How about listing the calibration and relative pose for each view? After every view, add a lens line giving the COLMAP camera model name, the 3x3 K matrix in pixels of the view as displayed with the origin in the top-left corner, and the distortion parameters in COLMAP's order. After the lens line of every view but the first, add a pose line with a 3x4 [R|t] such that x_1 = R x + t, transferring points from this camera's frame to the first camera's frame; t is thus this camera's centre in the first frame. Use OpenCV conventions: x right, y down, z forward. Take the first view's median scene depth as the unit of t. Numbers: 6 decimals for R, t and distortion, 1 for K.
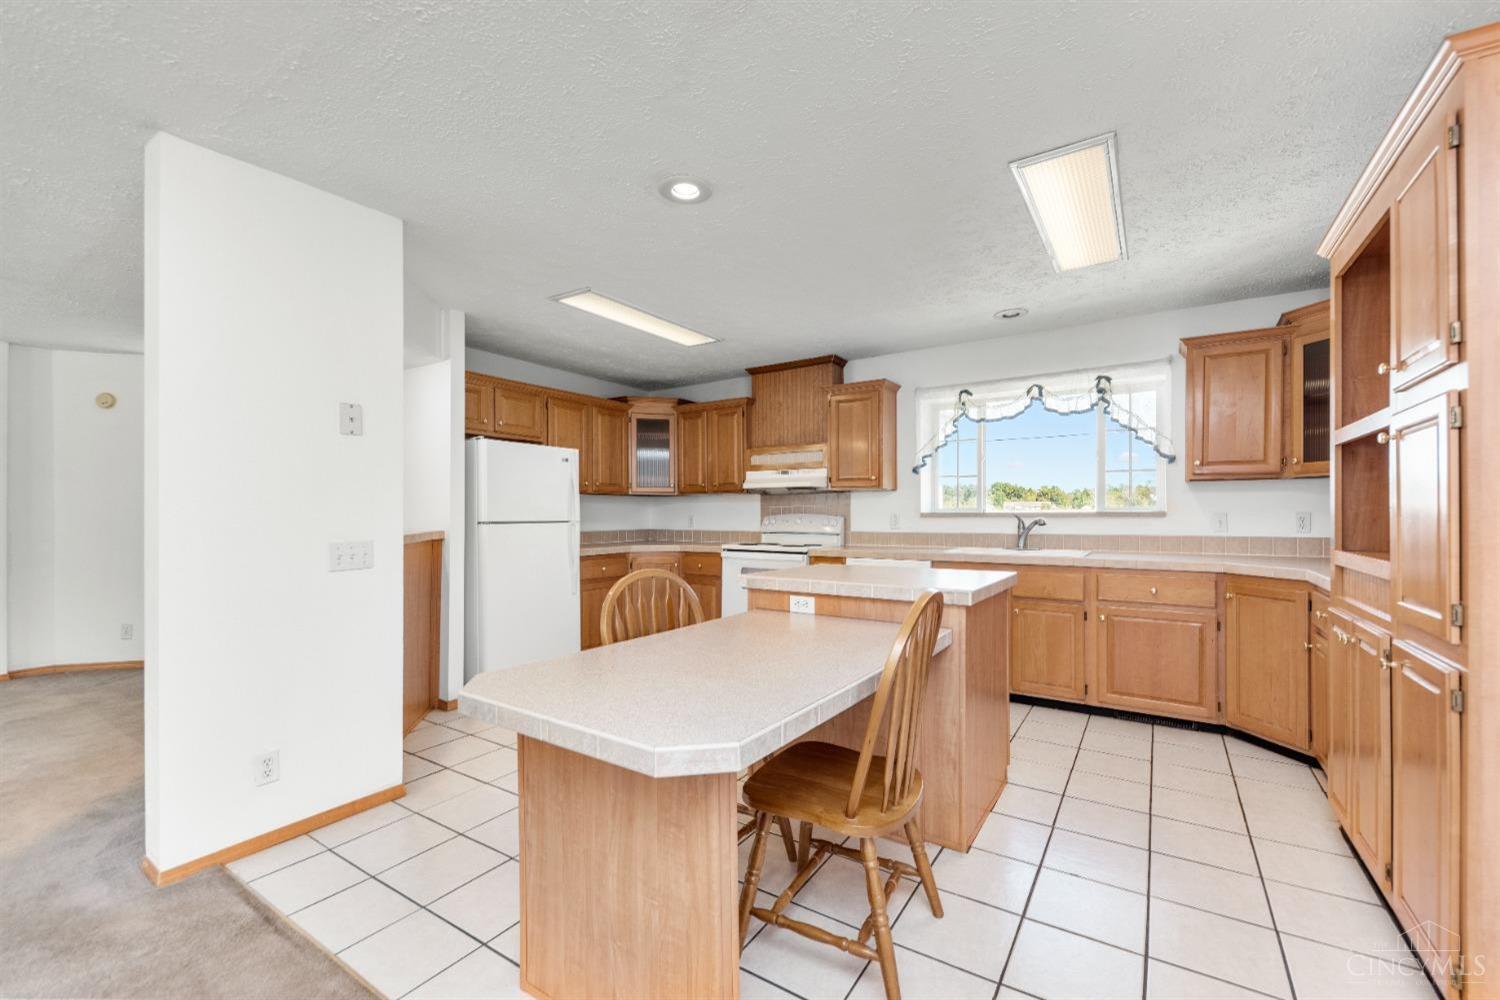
lens RADIAL K [[619.8, 0, 756.0], [0, 619.8, 509.2], [0, 0, 1]] dist [0.003463, 0.000341]
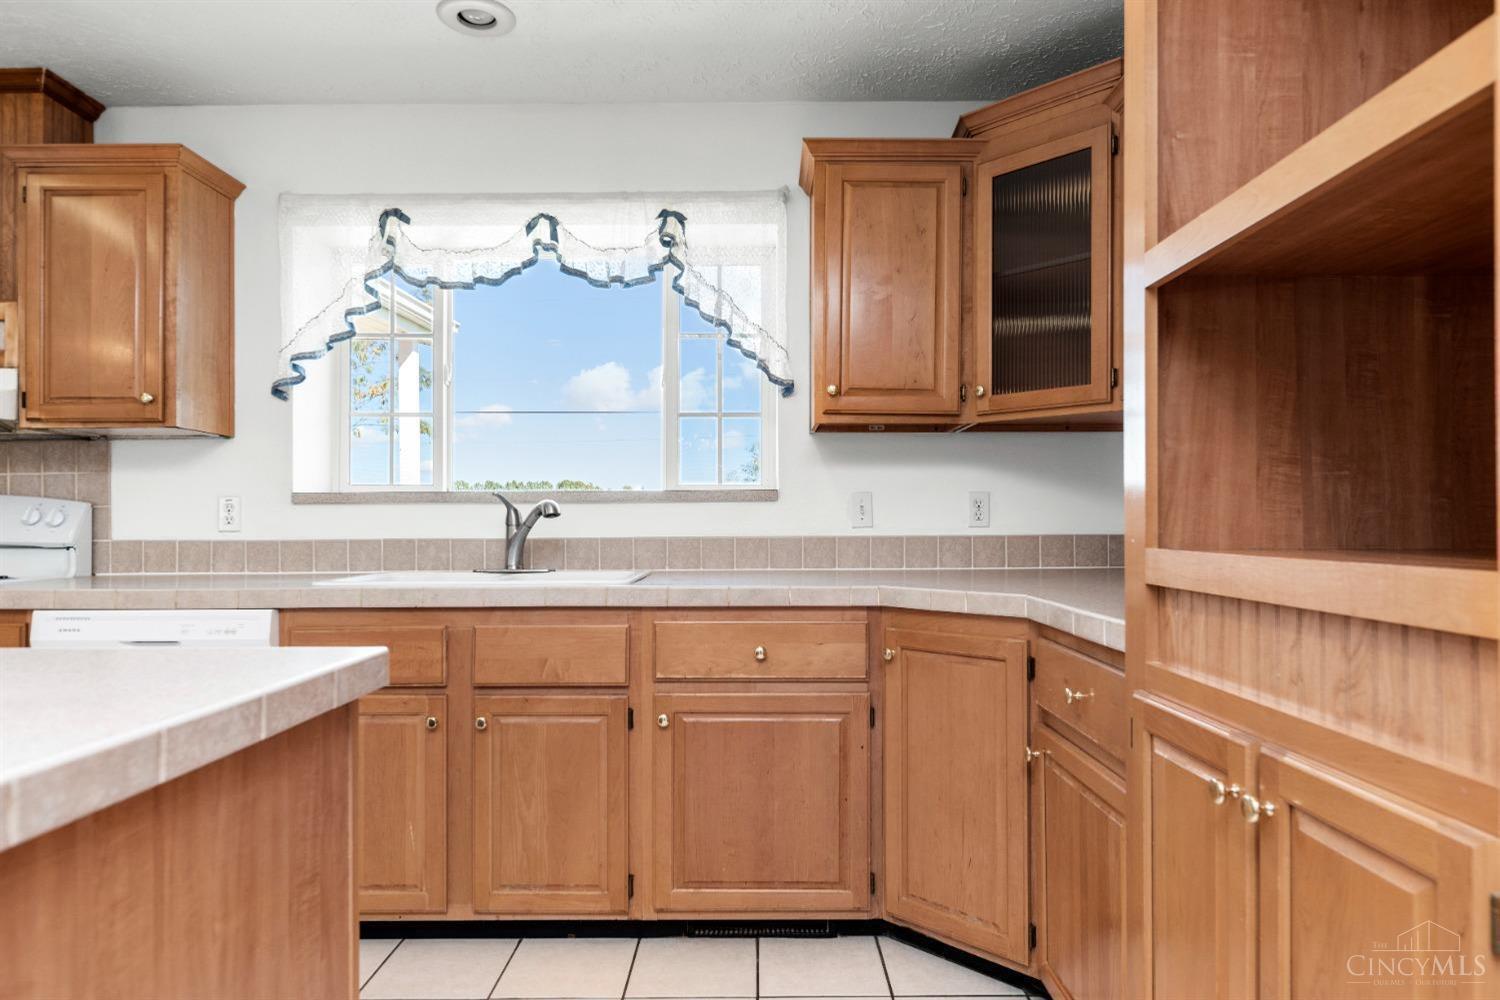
lens RADIAL K [[942.2, 0, 750.0], [0, 942.2, 500.0], [0, 0, 1]] dist [0.003824, 0.000570]
pose [[0.841831, 0.010694, 0.539635, 0.213614], [-0.001430, 0.999844, -0.017582, 0.025249], [-0.539739, 0.014030, 0.841715, 0.346125]]
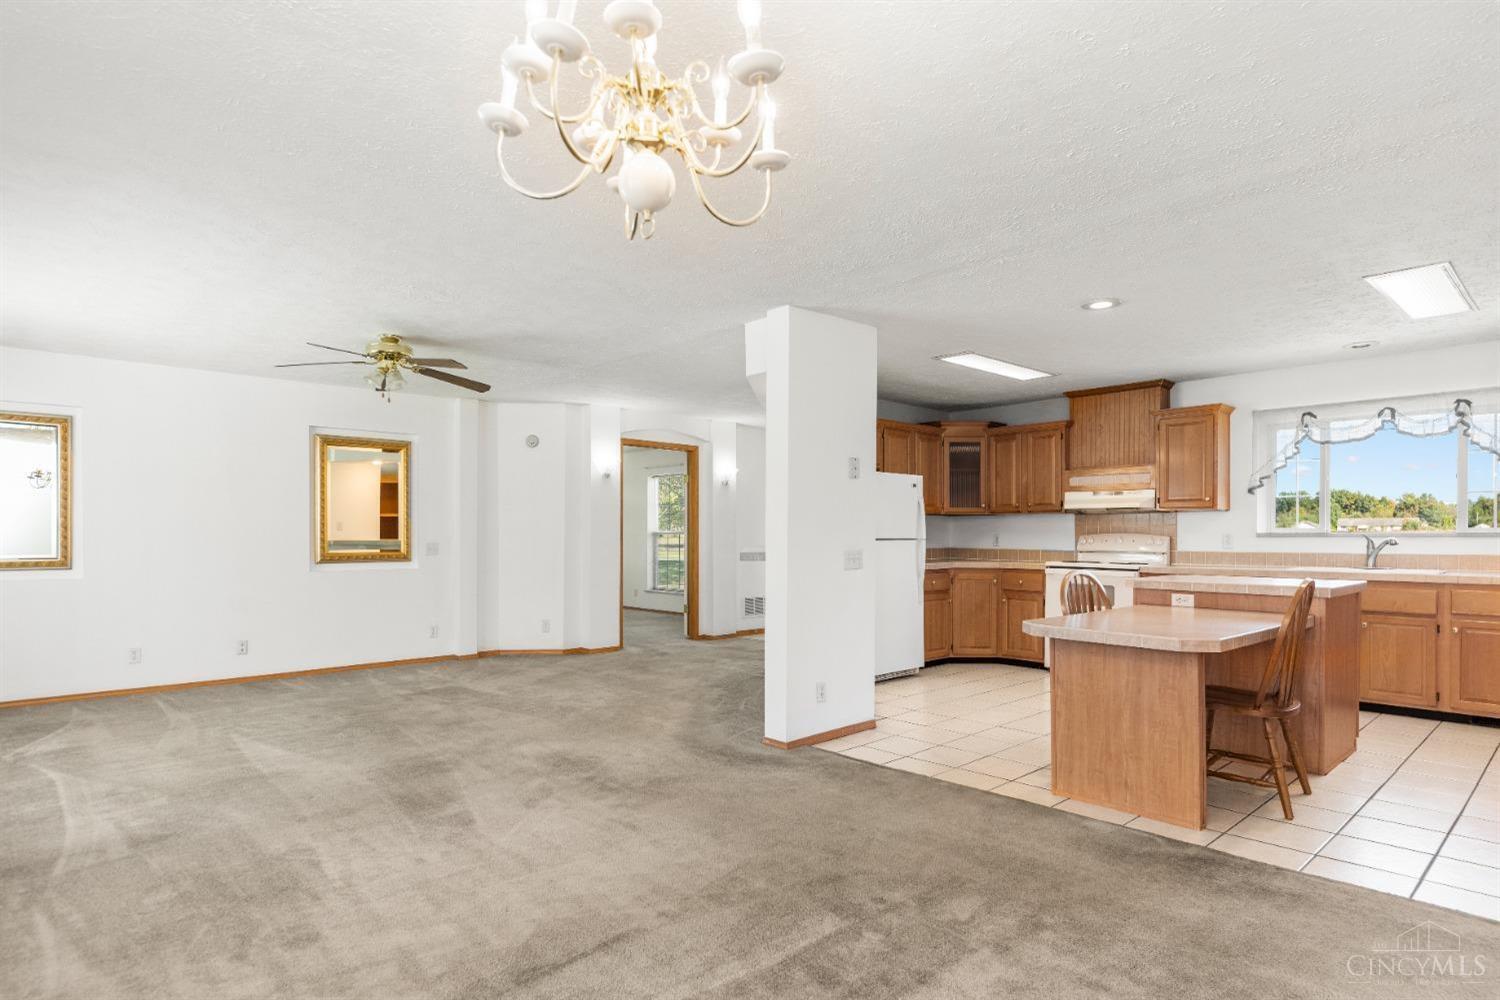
lens RADIAL K [[837.6, 0, 747.9], [0, 837.6, 534.0], [0, 0, 1]] dist [0.023676, -0.020287]
pose [[0.973756, 0.004261, -0.227553, -0.270945], [-0.002732, 0.999972, 0.007036, 0.000399], [0.227576, -0.006230, 0.973740, -0.622633]]
